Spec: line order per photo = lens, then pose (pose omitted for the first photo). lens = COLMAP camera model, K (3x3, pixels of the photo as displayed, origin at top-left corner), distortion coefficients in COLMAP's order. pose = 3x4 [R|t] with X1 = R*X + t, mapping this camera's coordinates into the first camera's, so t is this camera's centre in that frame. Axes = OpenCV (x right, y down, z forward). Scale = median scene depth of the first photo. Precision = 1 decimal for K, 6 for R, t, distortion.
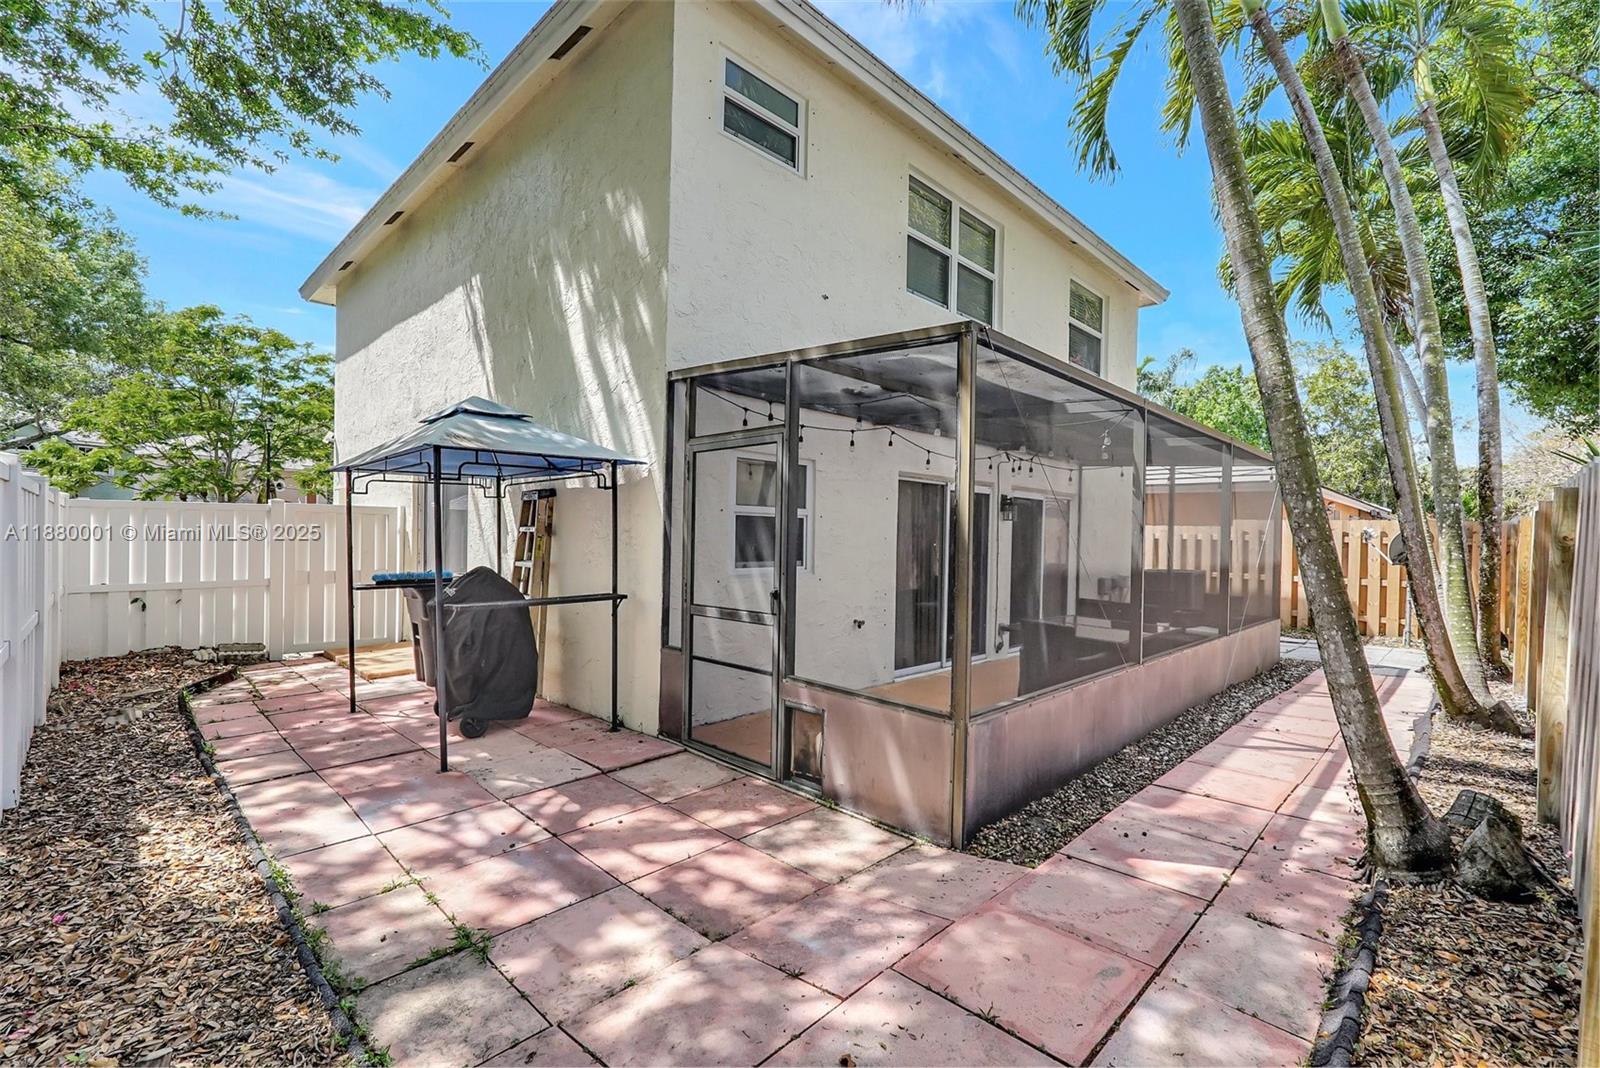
lens RADIAL K [[703.1, 0, 801.9], [0, 703.1, 536.1], [0, 0, 1]] dist [0.001938, 0.002748]
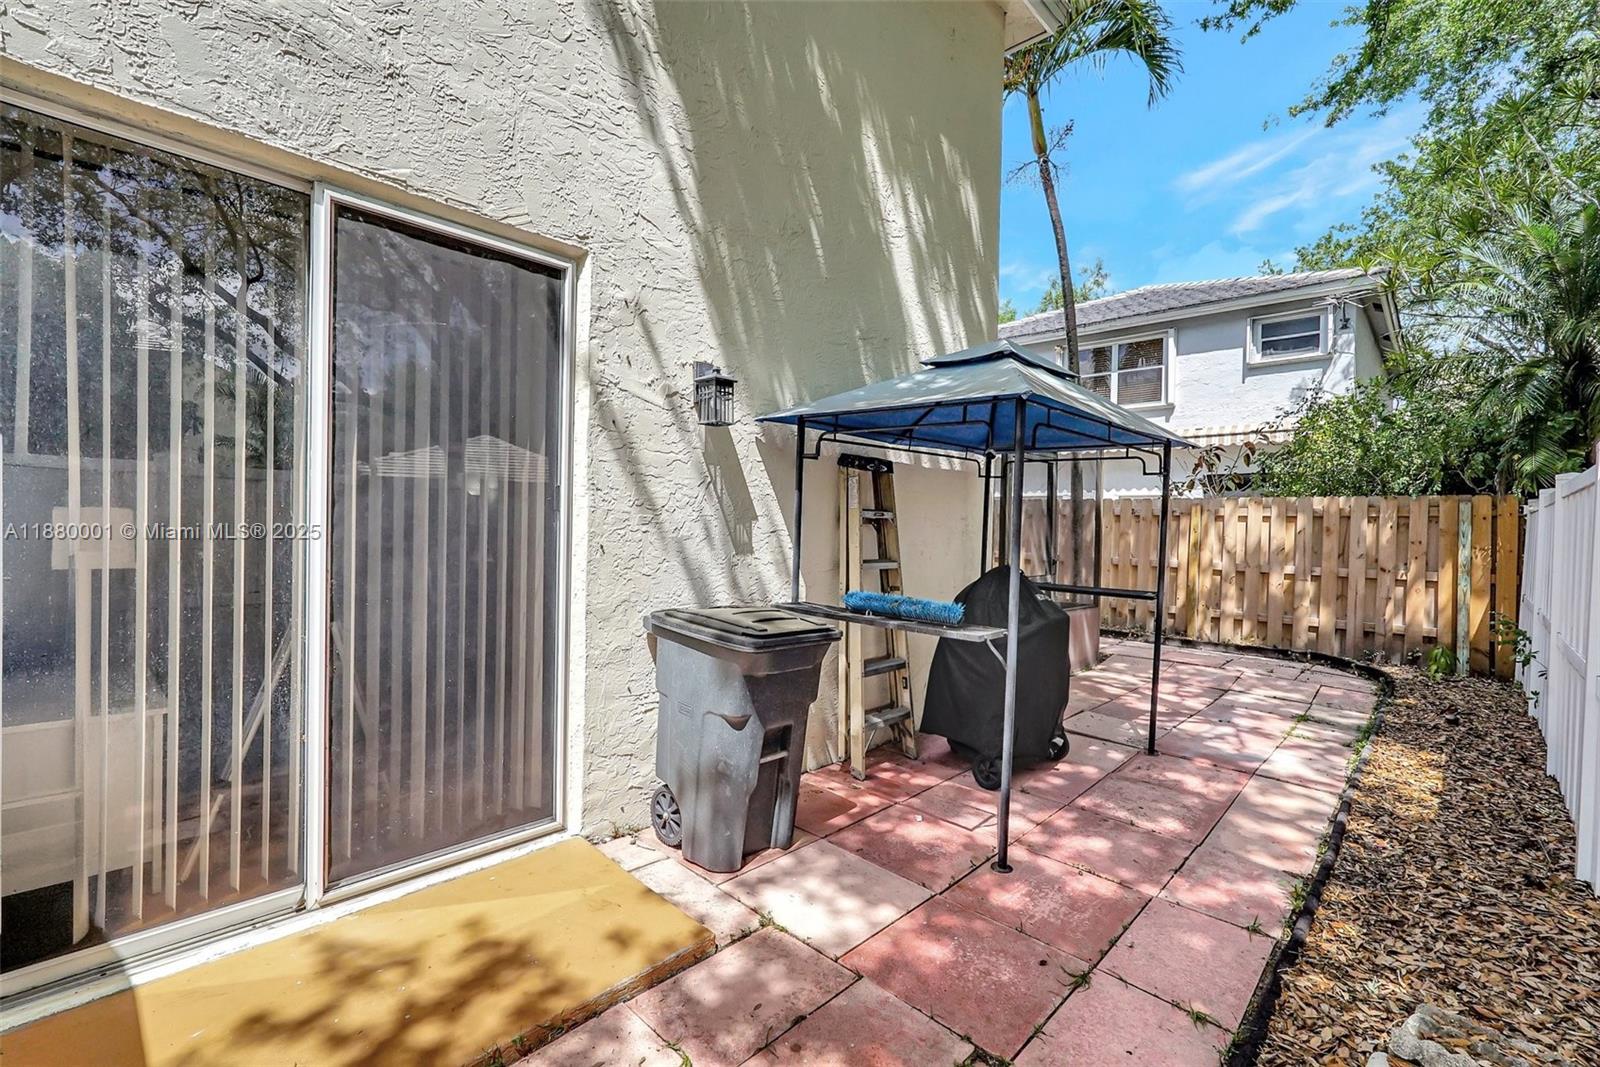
lens RADIAL K [[703.1, 0, 801.9], [0, 703.1, 539.7], [0, 0, 1]] dist [0.001938, 0.002748]
pose [[-0.041566, -0.026564, 0.998783, -1.497053], [-0.017867, 0.999506, 0.025840, 0.000472], [-0.998976, -0.016772, -0.042021, 1.540452]]
